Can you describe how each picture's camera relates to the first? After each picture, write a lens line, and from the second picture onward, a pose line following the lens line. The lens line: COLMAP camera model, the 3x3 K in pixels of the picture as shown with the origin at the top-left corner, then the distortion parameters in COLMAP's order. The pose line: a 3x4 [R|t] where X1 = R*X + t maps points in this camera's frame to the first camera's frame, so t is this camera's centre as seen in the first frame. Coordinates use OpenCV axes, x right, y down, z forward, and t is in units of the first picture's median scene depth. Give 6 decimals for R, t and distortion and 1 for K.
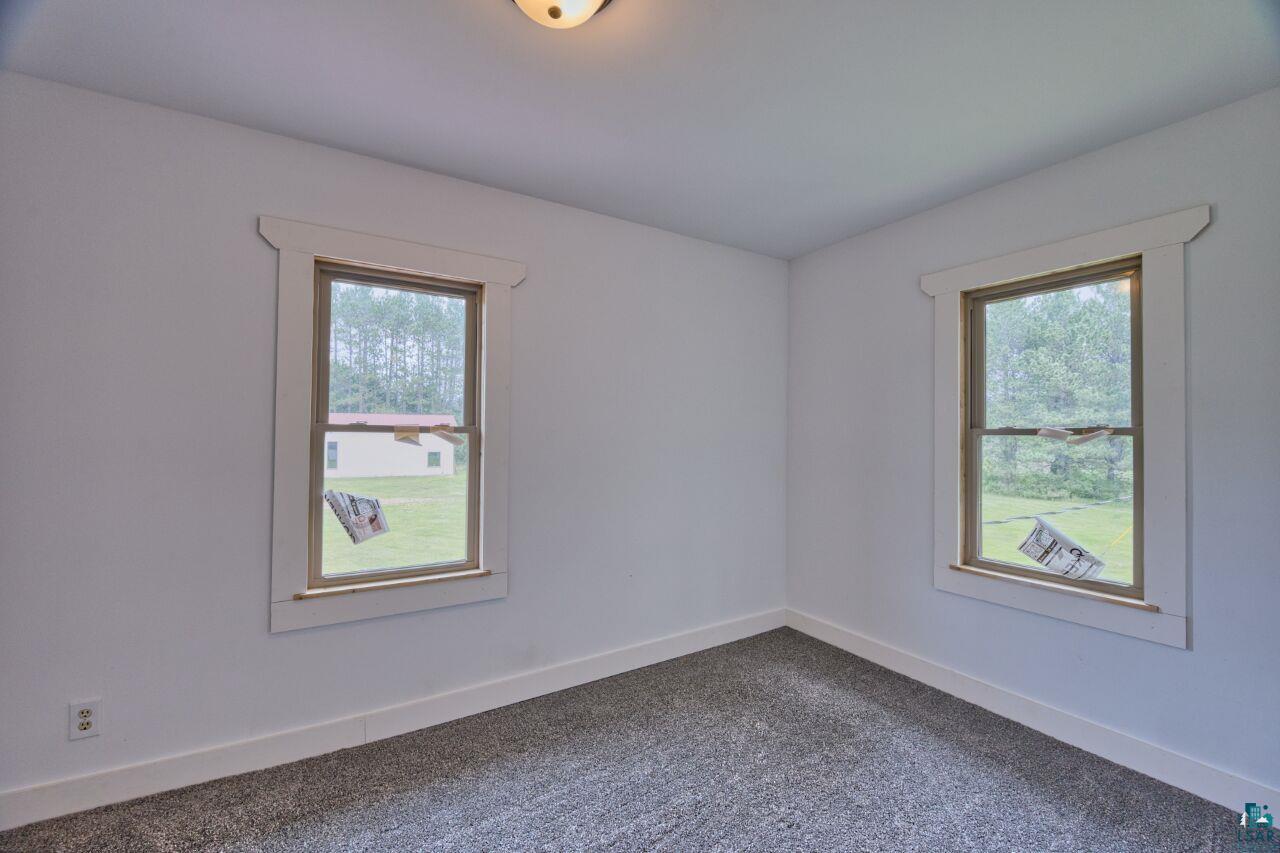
lens RADIAL K [[509.6, 0, 640.0], [0, 509.6, 426.5], [0, 0, 1]] dist [-0.031120, -0.000693]
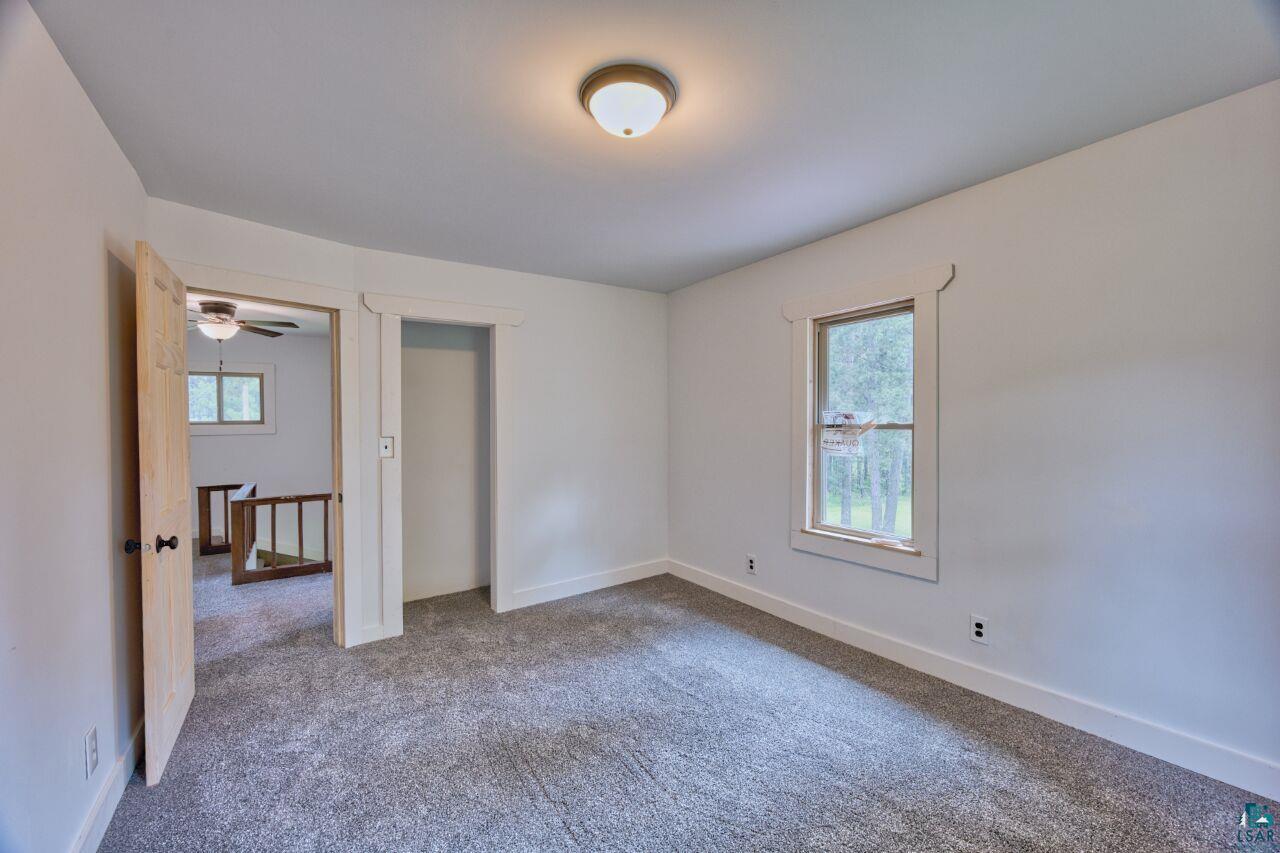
lens RADIAL K [[509.6, 0, 640.0], [0, 509.6, 426.5], [0, 0, 1]] dist [-0.031120, -0.000693]
pose [[0.999816, -0.009685, 0.016568, 0.194908], [0.009474, 0.999874, 0.012739, -0.012874], [-0.016690, -0.012579, 0.999782, -0.344102]]
